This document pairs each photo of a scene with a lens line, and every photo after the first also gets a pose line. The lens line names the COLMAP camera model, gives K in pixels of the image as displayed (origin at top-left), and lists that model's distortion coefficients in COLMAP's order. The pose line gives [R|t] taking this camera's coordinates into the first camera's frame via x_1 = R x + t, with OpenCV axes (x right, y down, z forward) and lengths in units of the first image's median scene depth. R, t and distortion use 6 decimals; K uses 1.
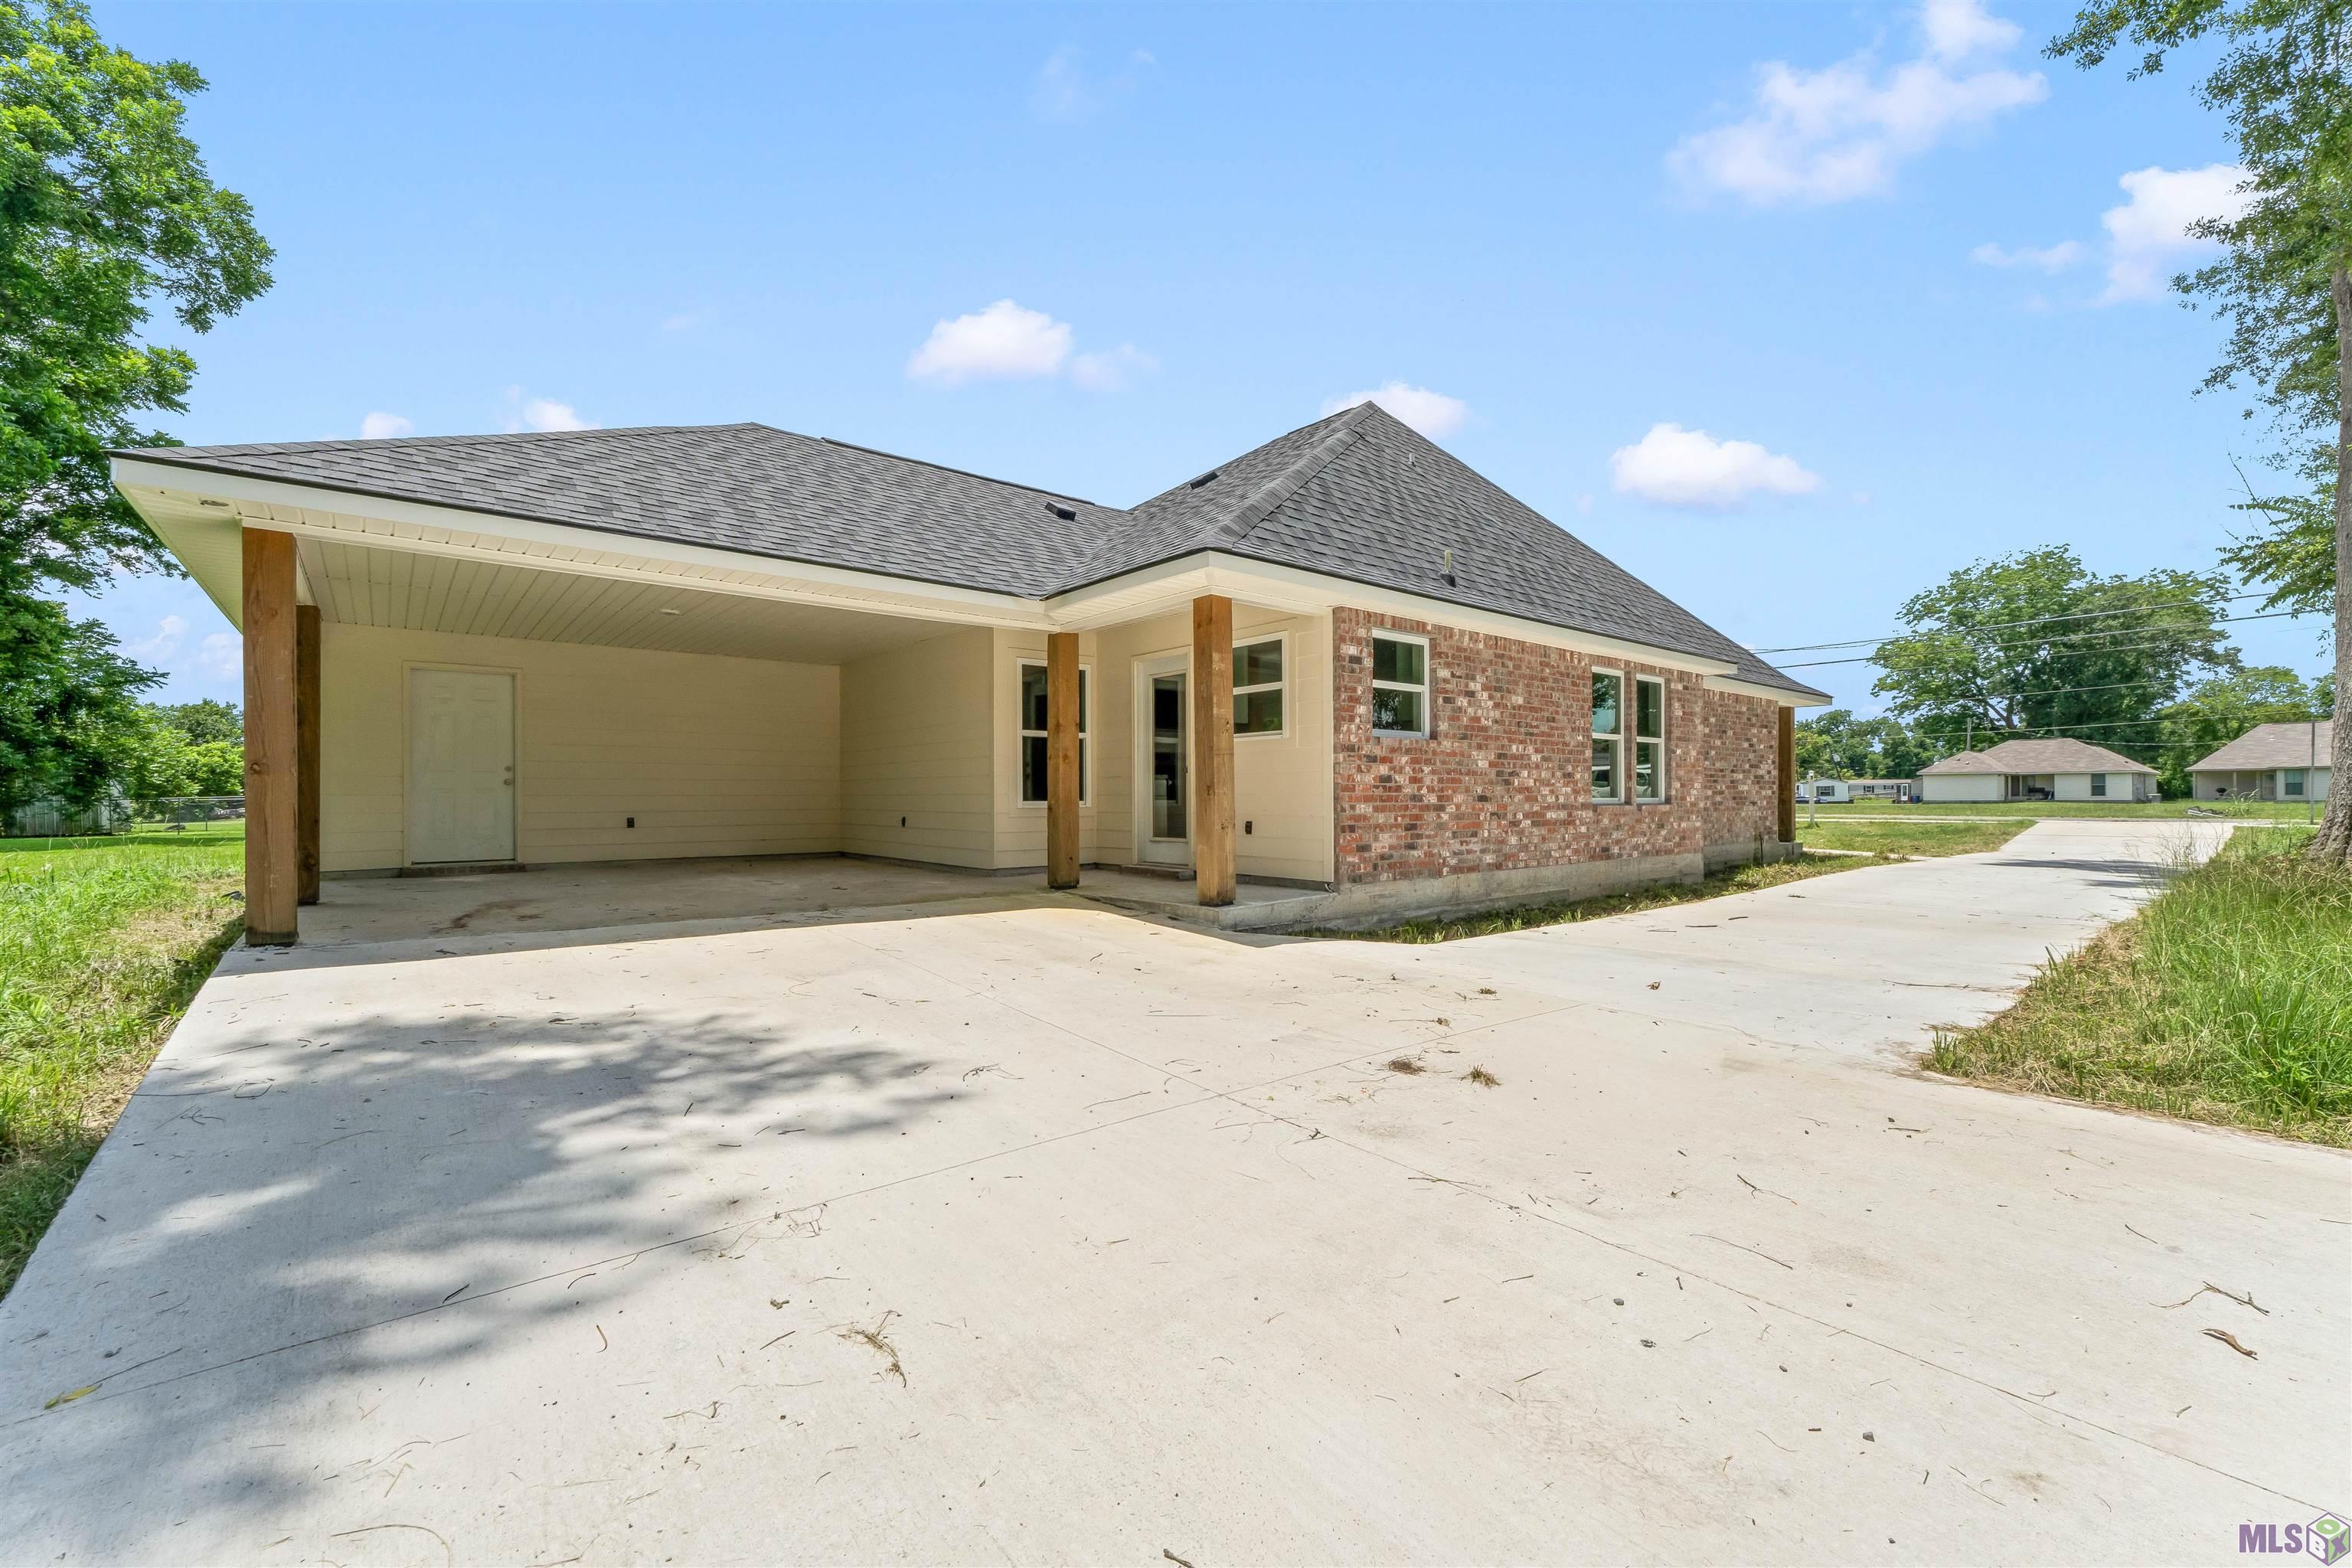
lens RADIAL K [[946.2, 0, 1176.0], [0, 946.2, 784.0], [0, 0, 1]] dist [-0.000380, -0.000007]
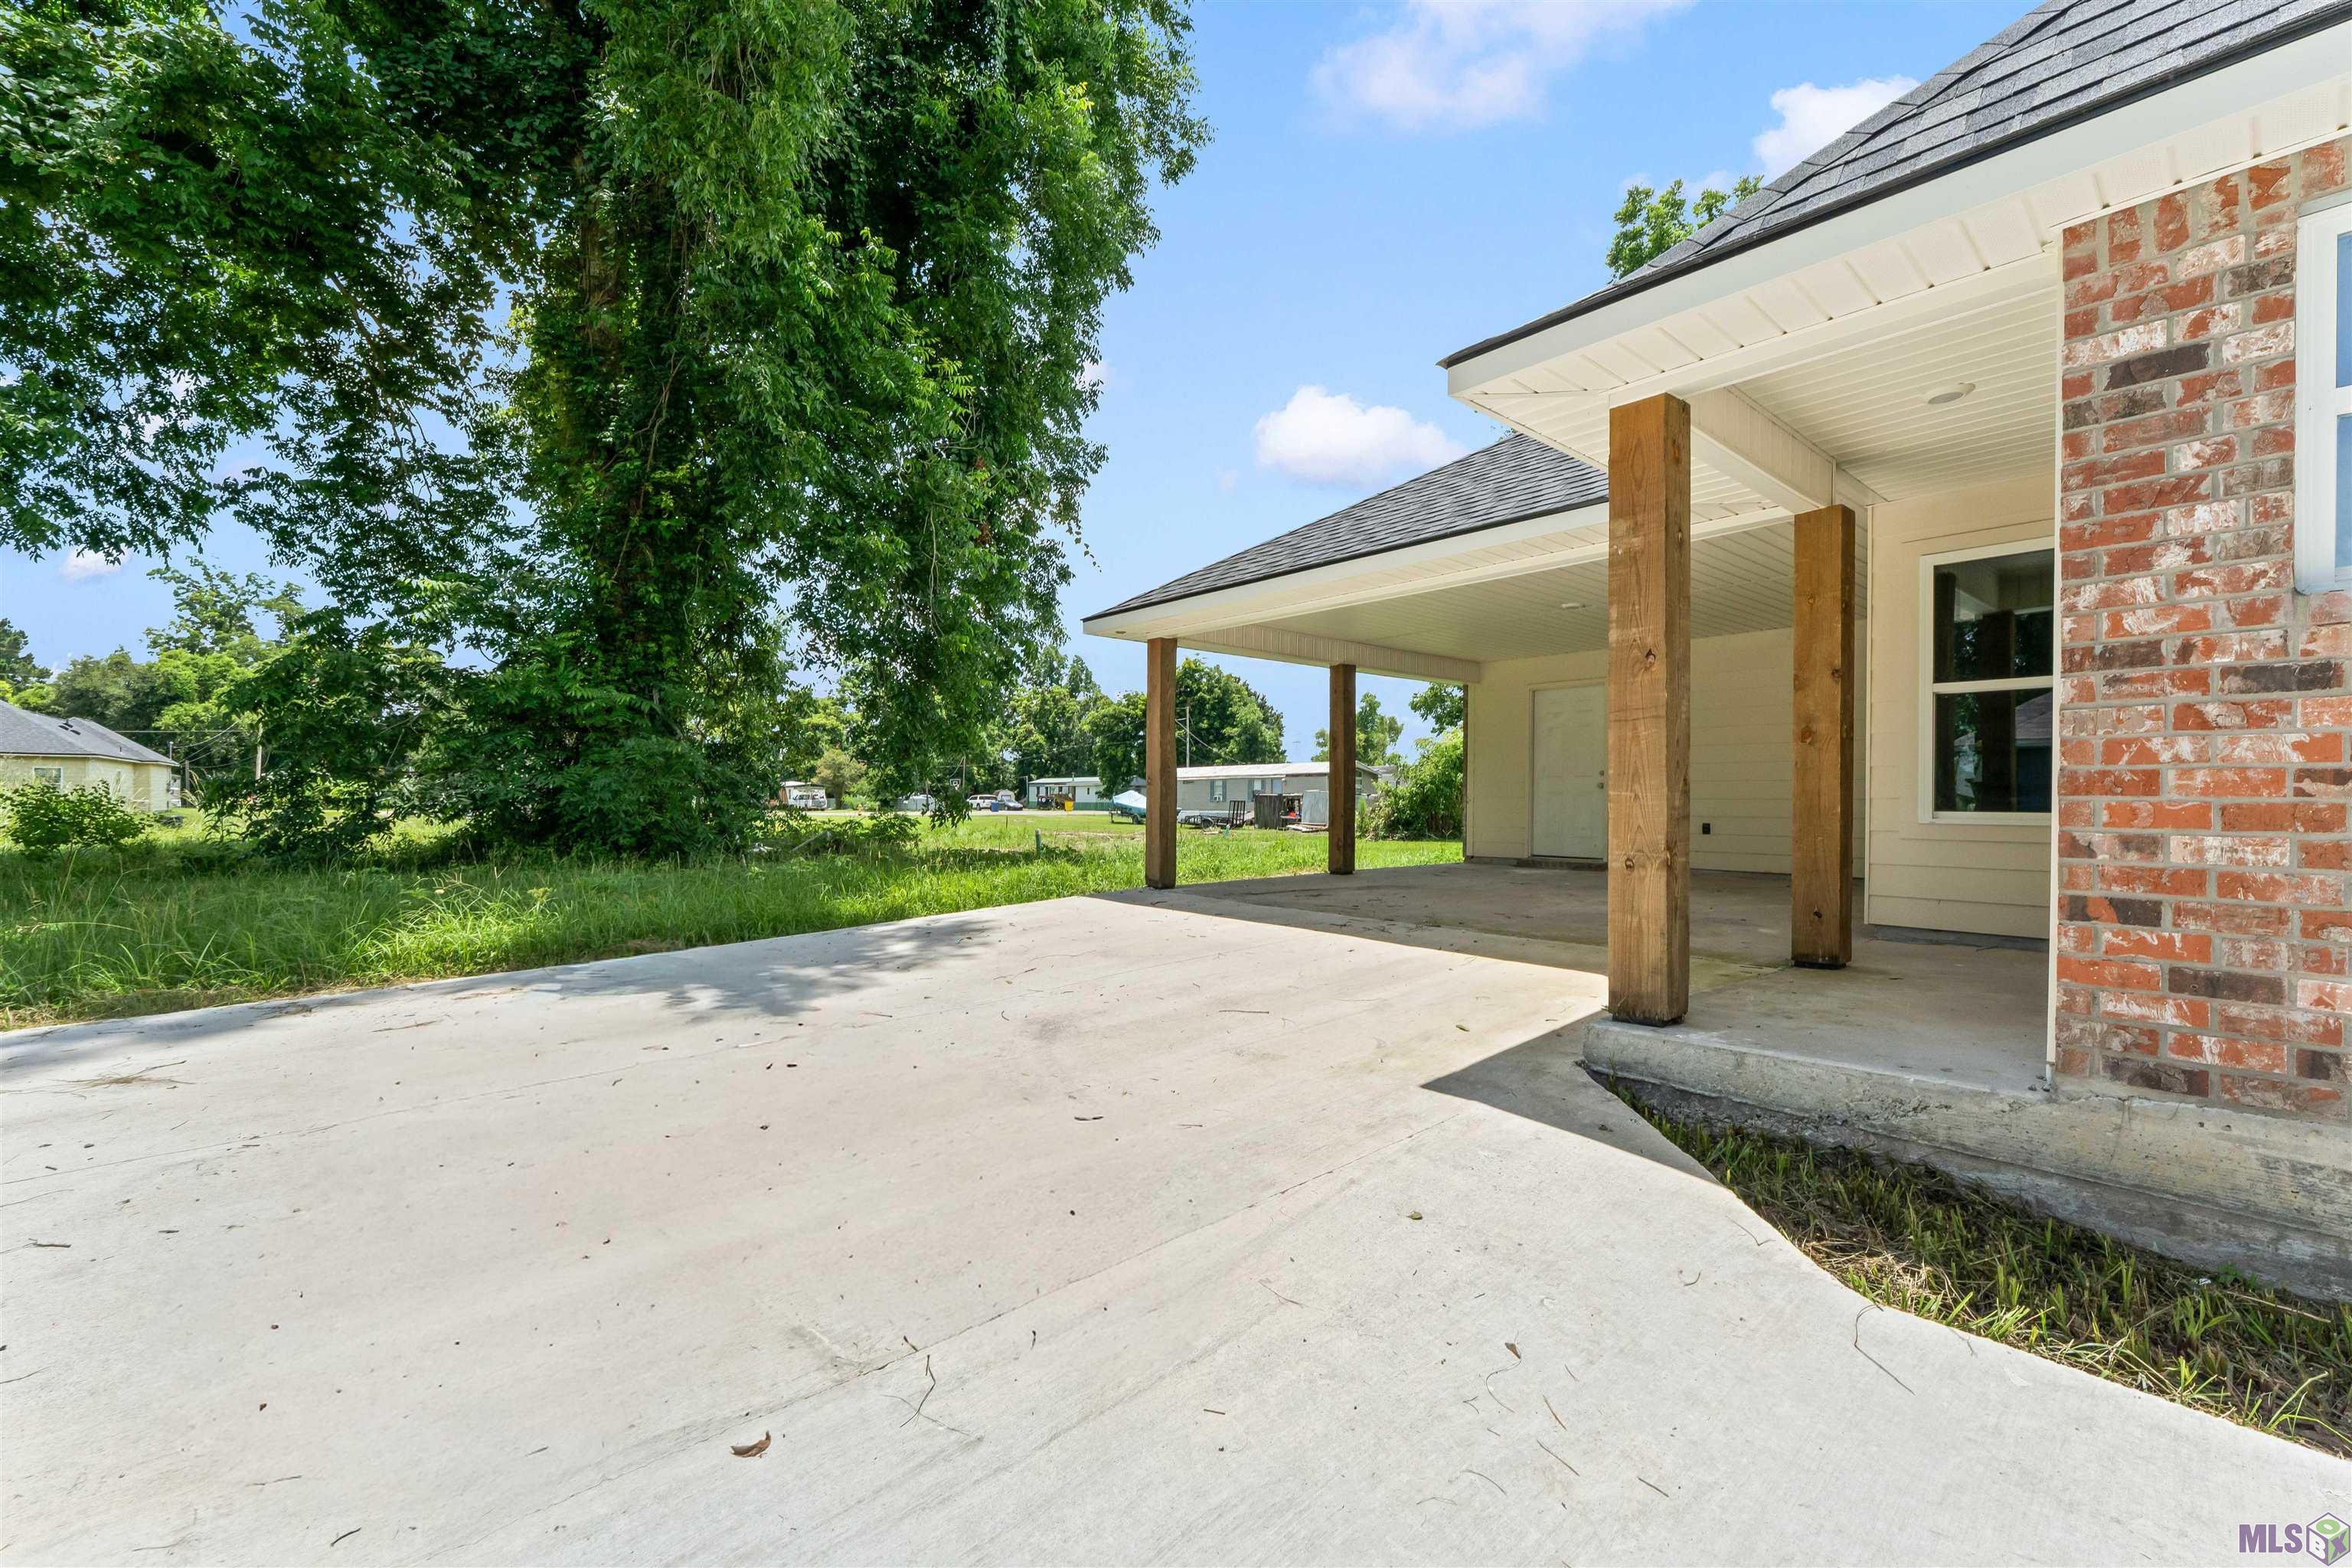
lens RADIAL K [[989.6, 0, 1176.0], [0, 989.6, 784.0], [0, 0, 1]] dist [-0.001242, -0.000031]
pose [[0.011257, -0.008893, -0.999897, 0.506732], [-0.001057, 0.999960, -0.008906, 0.008414], [0.999936, 0.001157, 0.011247, 0.676633]]
